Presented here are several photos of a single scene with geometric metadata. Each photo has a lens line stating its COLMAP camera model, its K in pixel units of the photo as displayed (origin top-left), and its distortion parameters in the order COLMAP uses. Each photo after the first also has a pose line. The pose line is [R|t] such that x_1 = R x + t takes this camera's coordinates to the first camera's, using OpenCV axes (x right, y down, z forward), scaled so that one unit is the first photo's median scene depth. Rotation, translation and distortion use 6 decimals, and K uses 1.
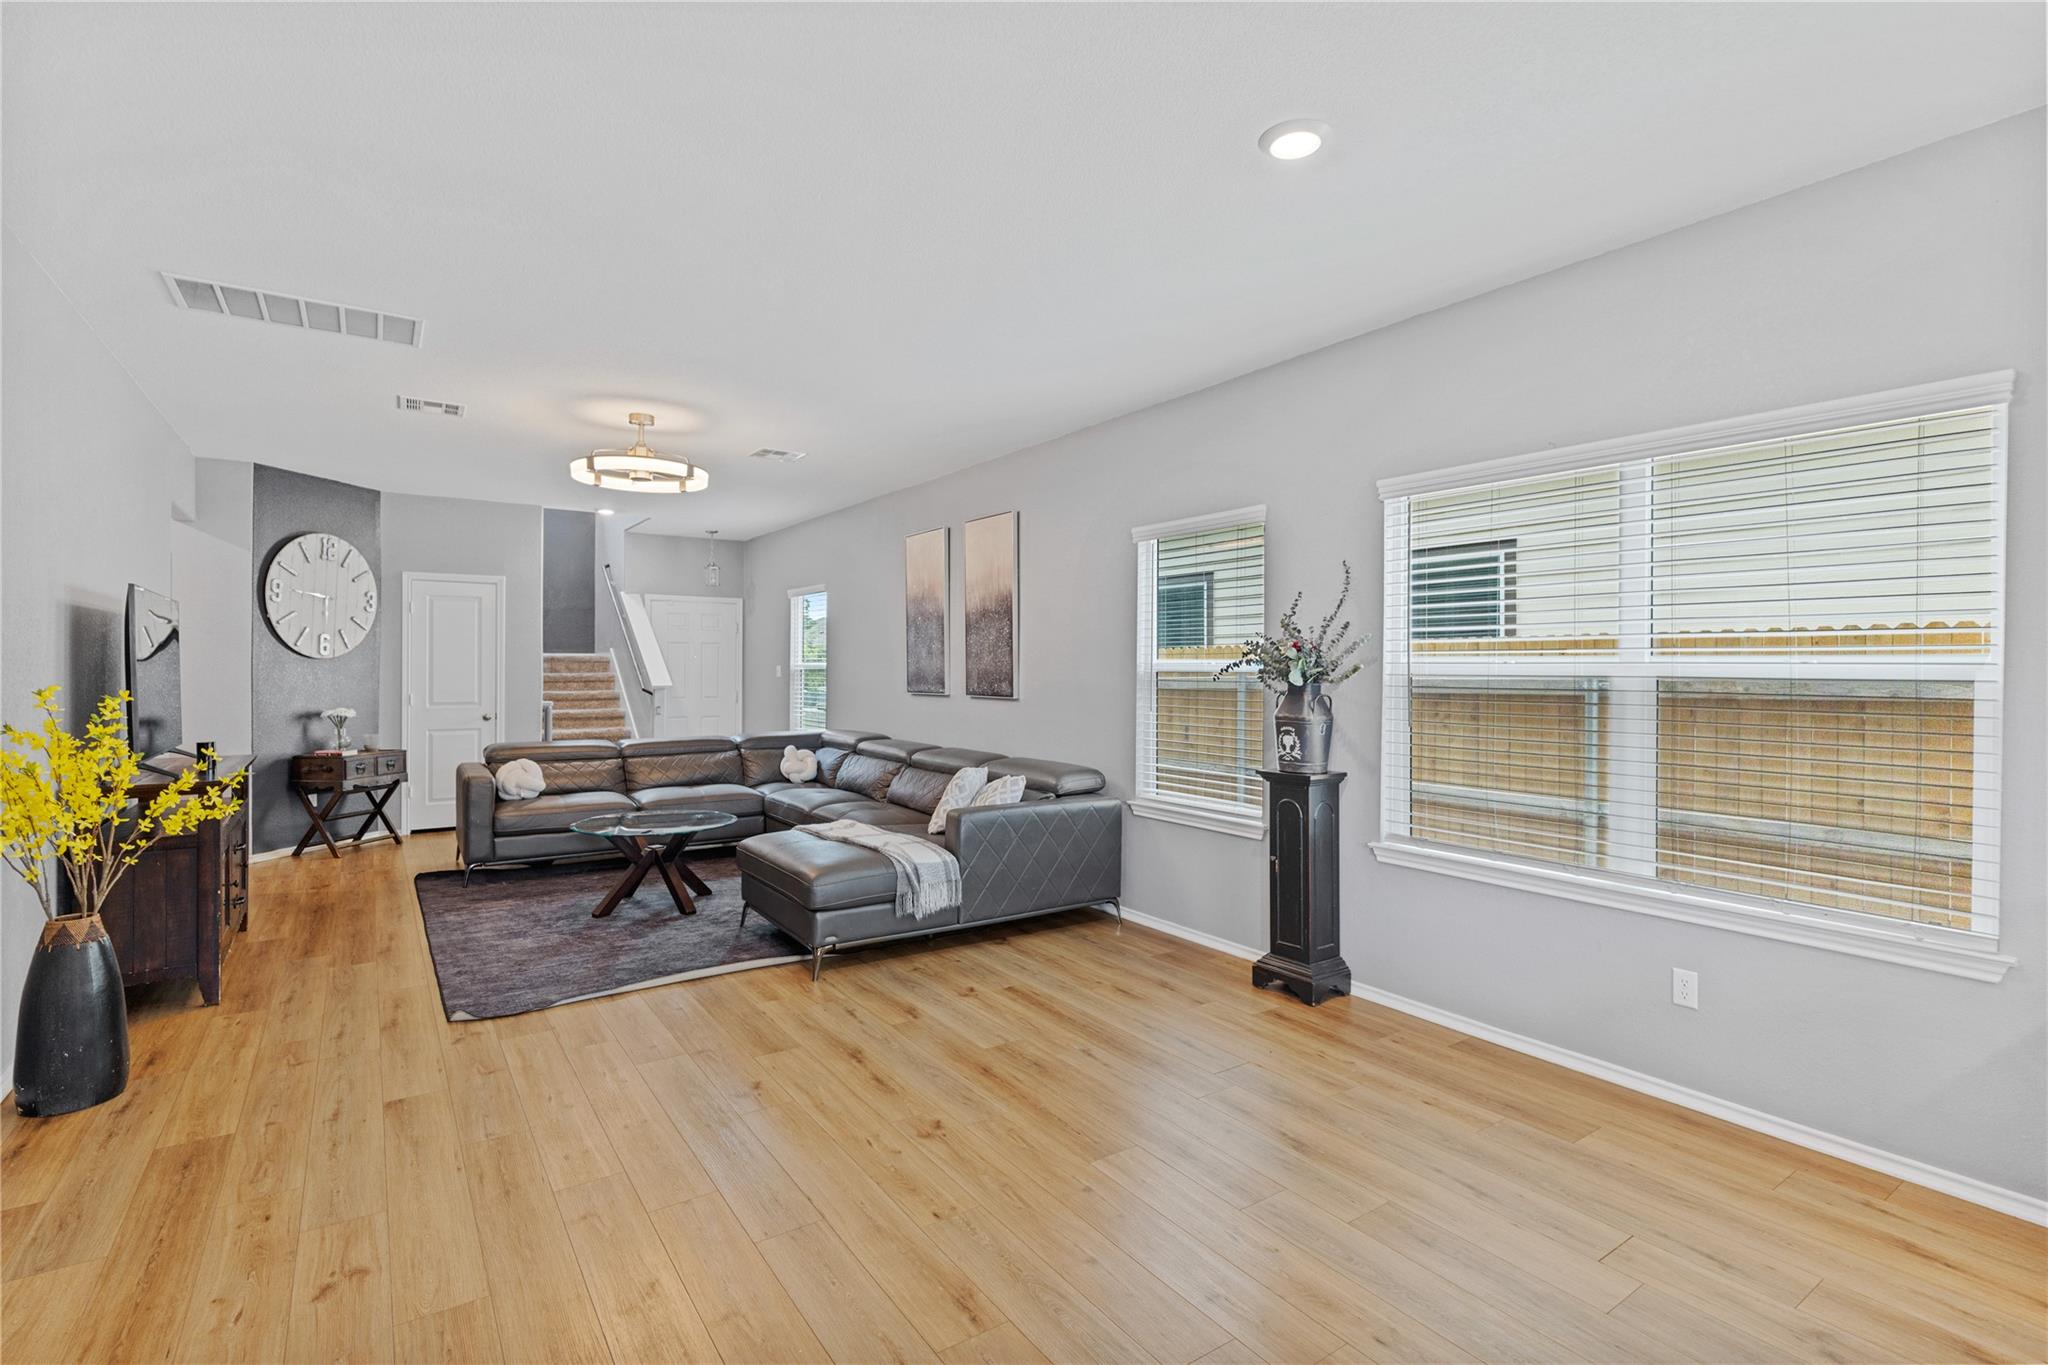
lens RADIAL K [[975.2, 0, 1002.3], [0, 975.2, 671.2], [0, 0, 1]] dist [0.008033, -0.002617]
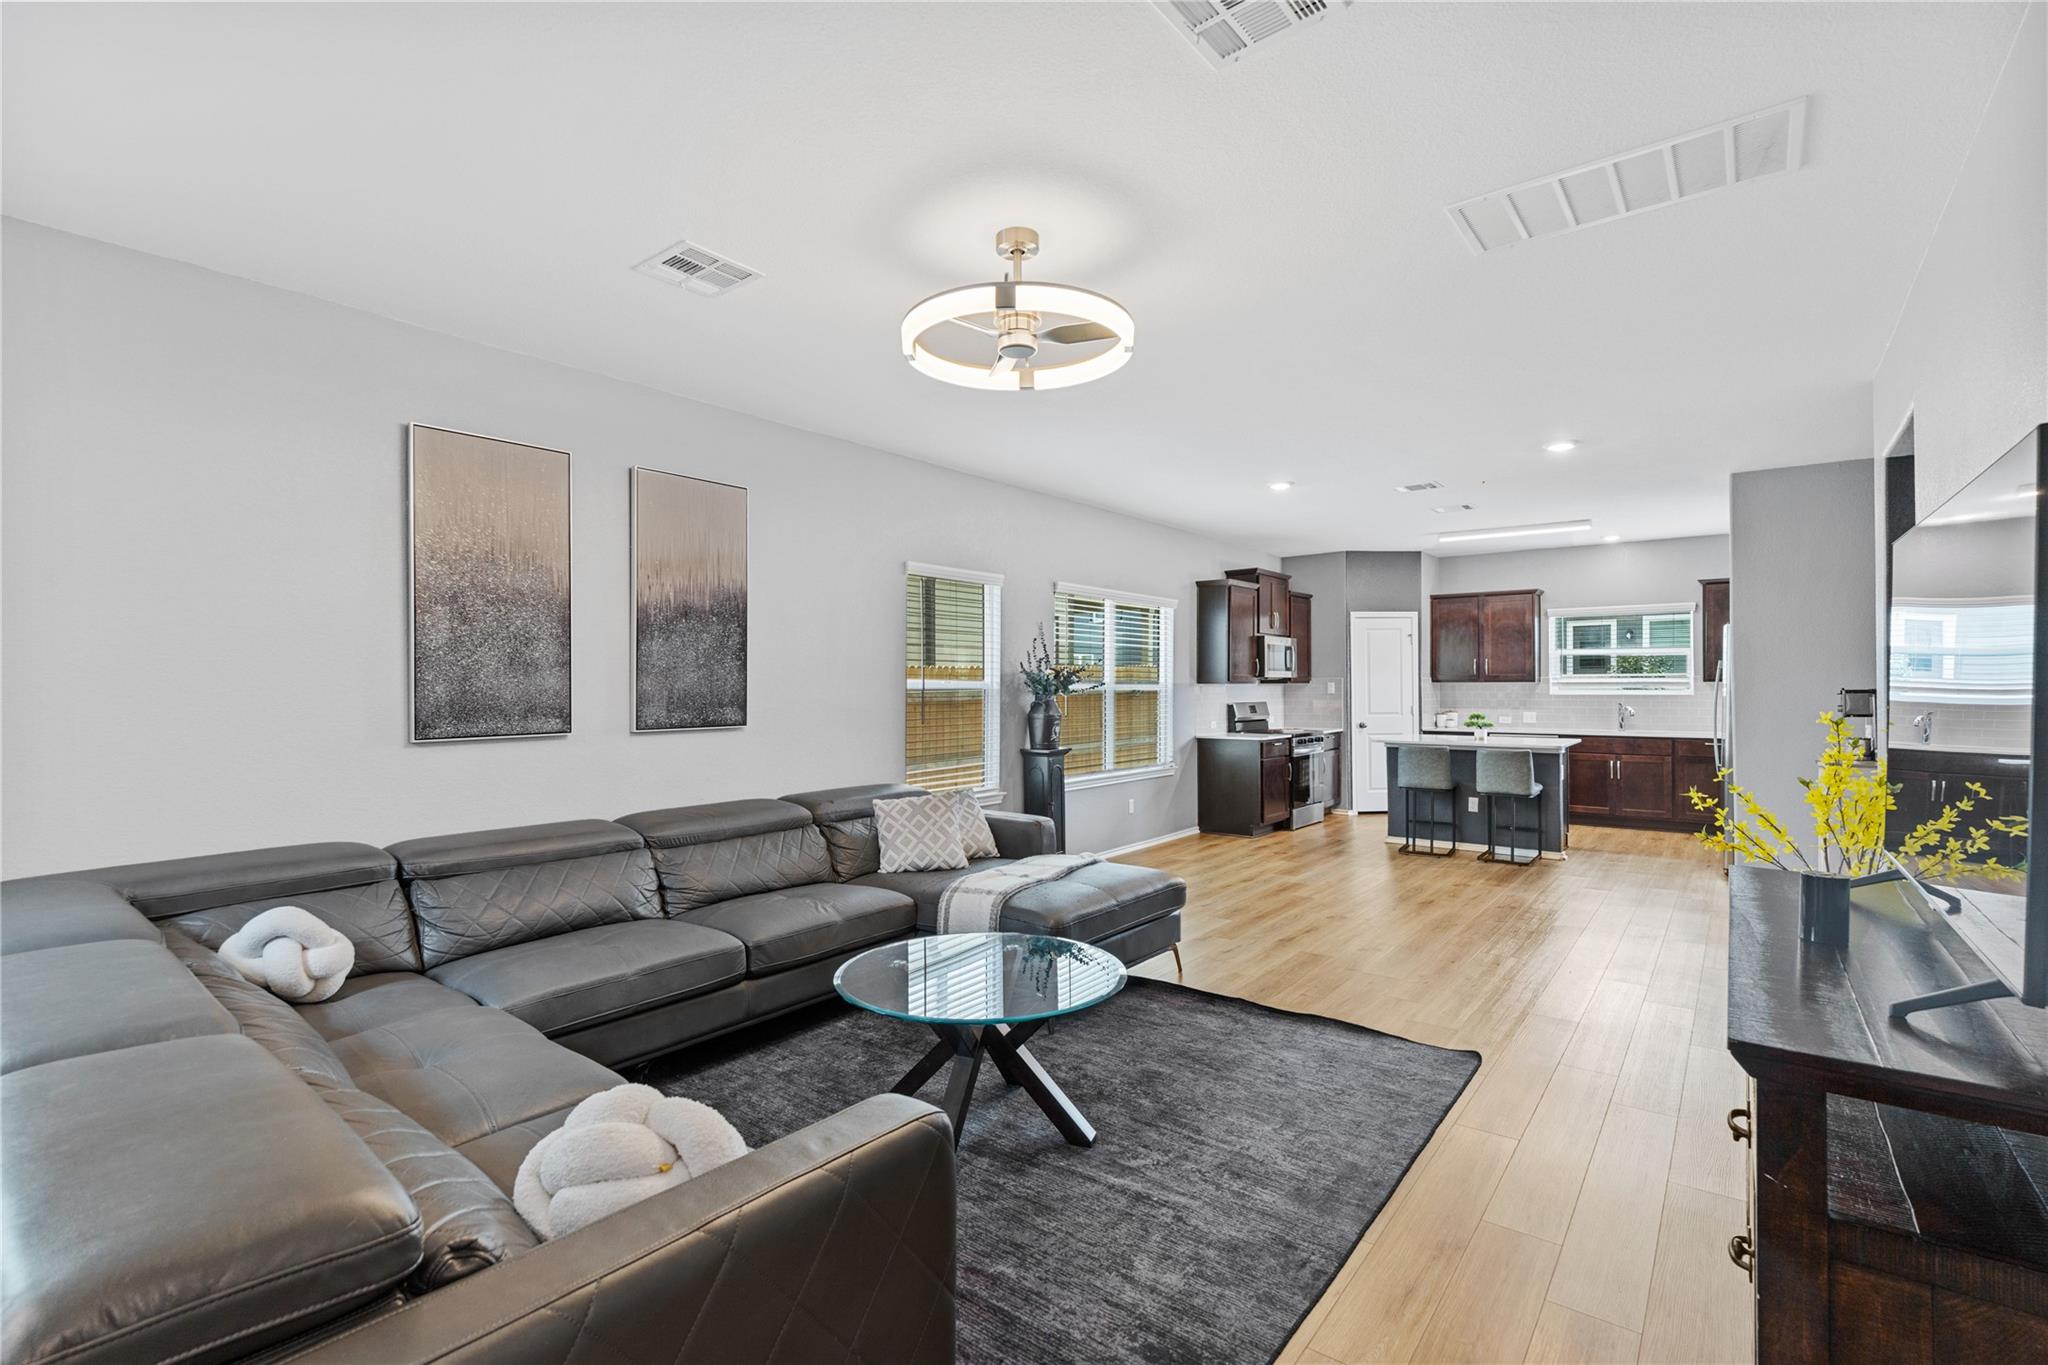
lens RADIAL K [[926.5, 0, 996.3], [0, 926.5, 680.8], [0, 0, 1]] dist [-0.011964, -0.001307]
pose [[-0.303717, 0.003767, 0.952755, -0.905417], [0.008803, 0.999961, -0.001147, -0.007352], [-0.952722, 0.008039, -0.303738, 1.221195]]
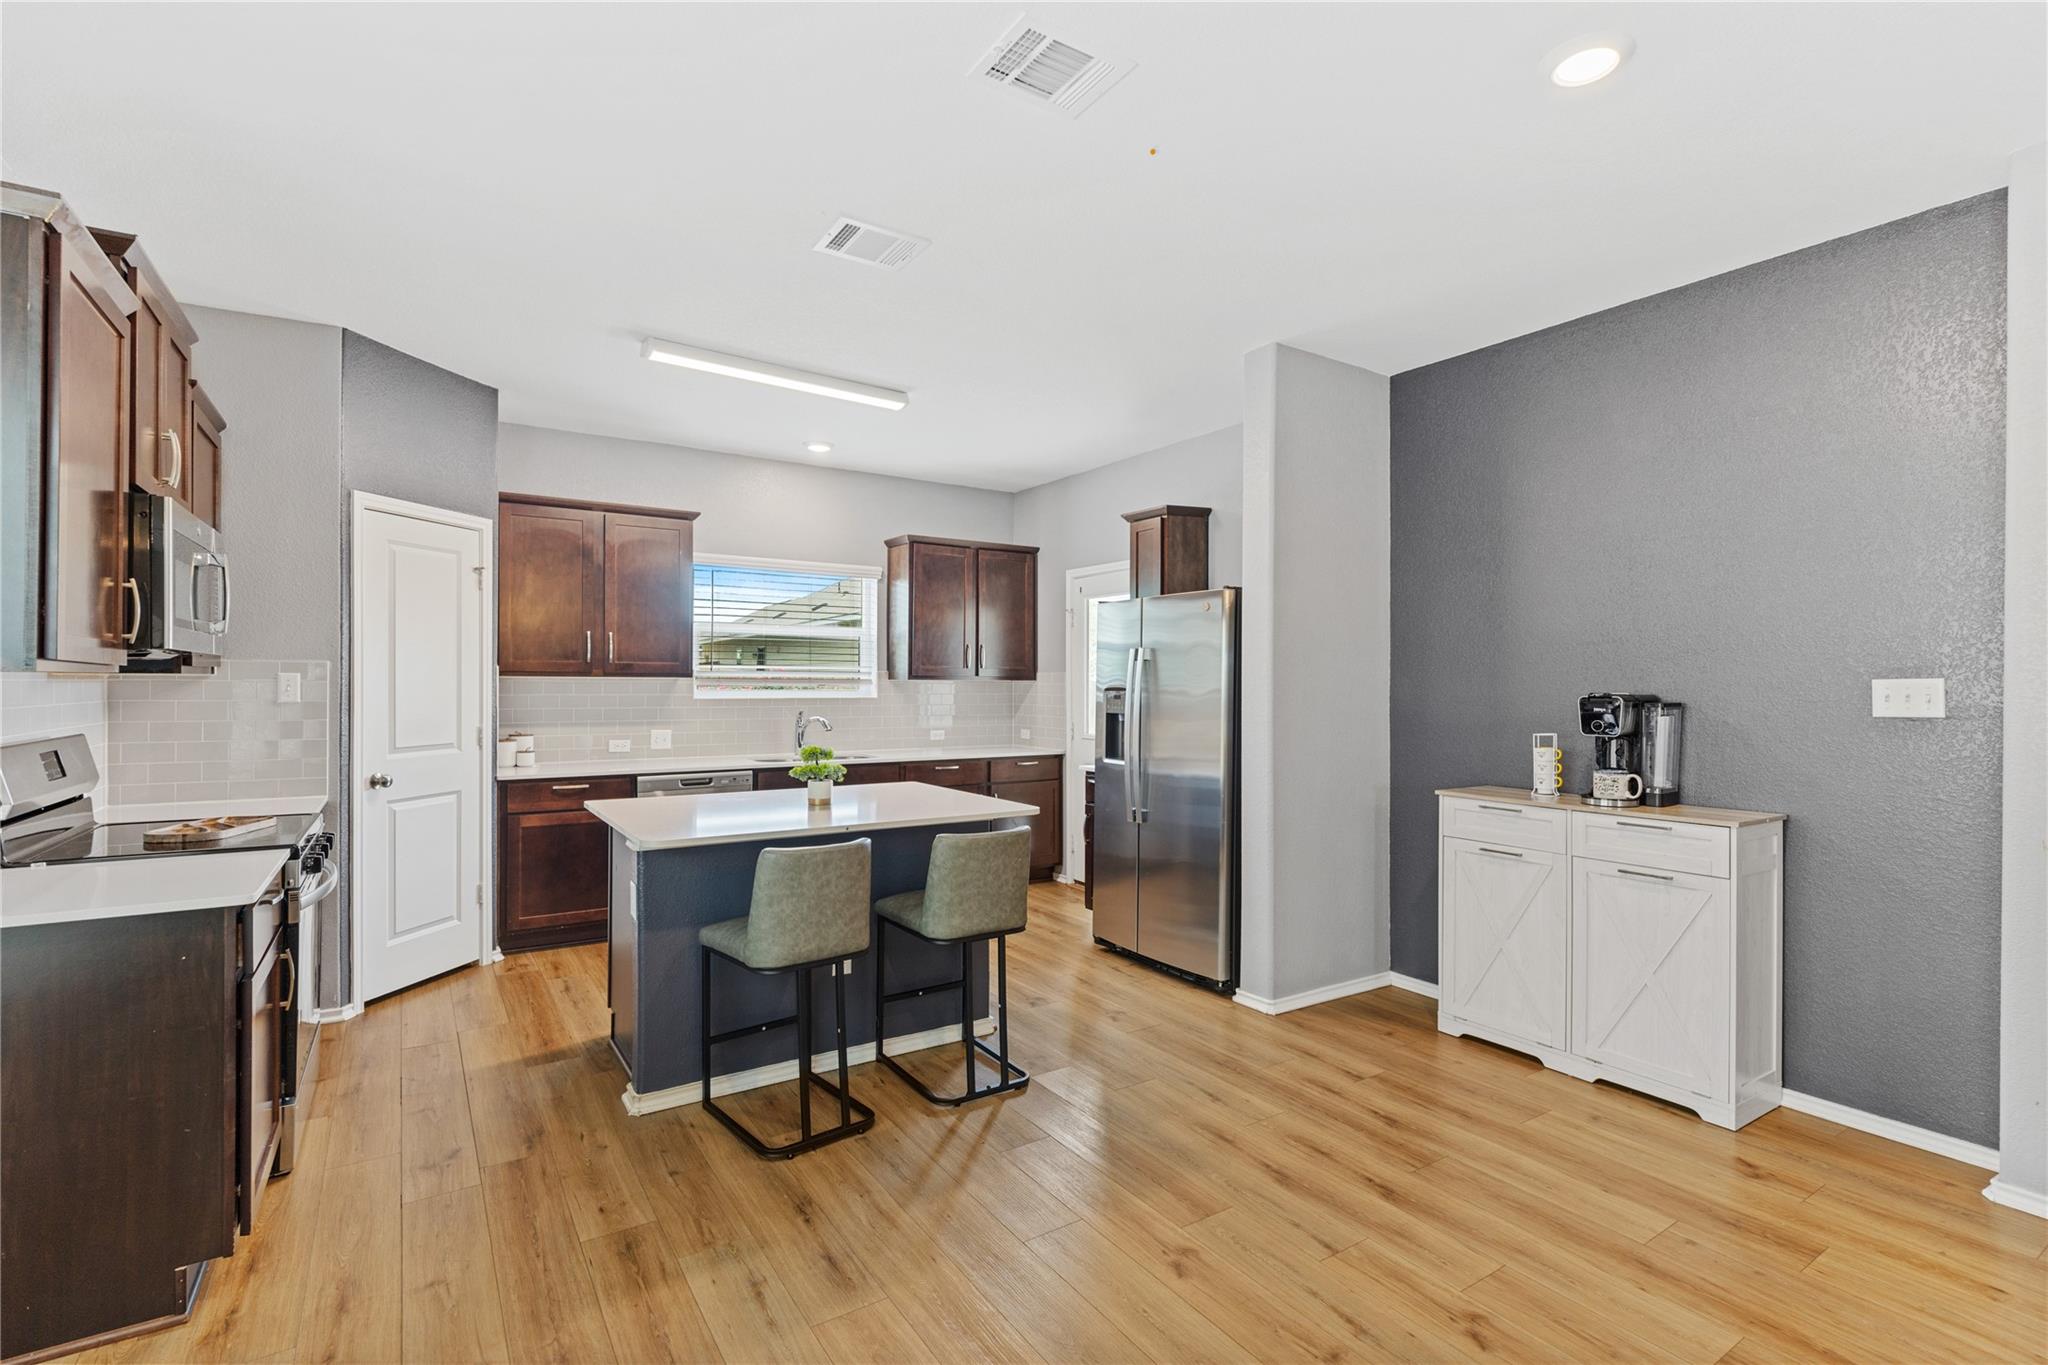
lens RADIAL K [[942.7, 0, 1013.0], [0, 942.7, 683.4], [0, 0, 1]] dist [0.012483, -0.005905]
pose [[-0.999956, -0.007723, 0.005401, 0.123837], [-0.007686, 0.999946, 0.006961, -0.001062], [-0.005455, 0.006920, -0.999961, 0.713785]]
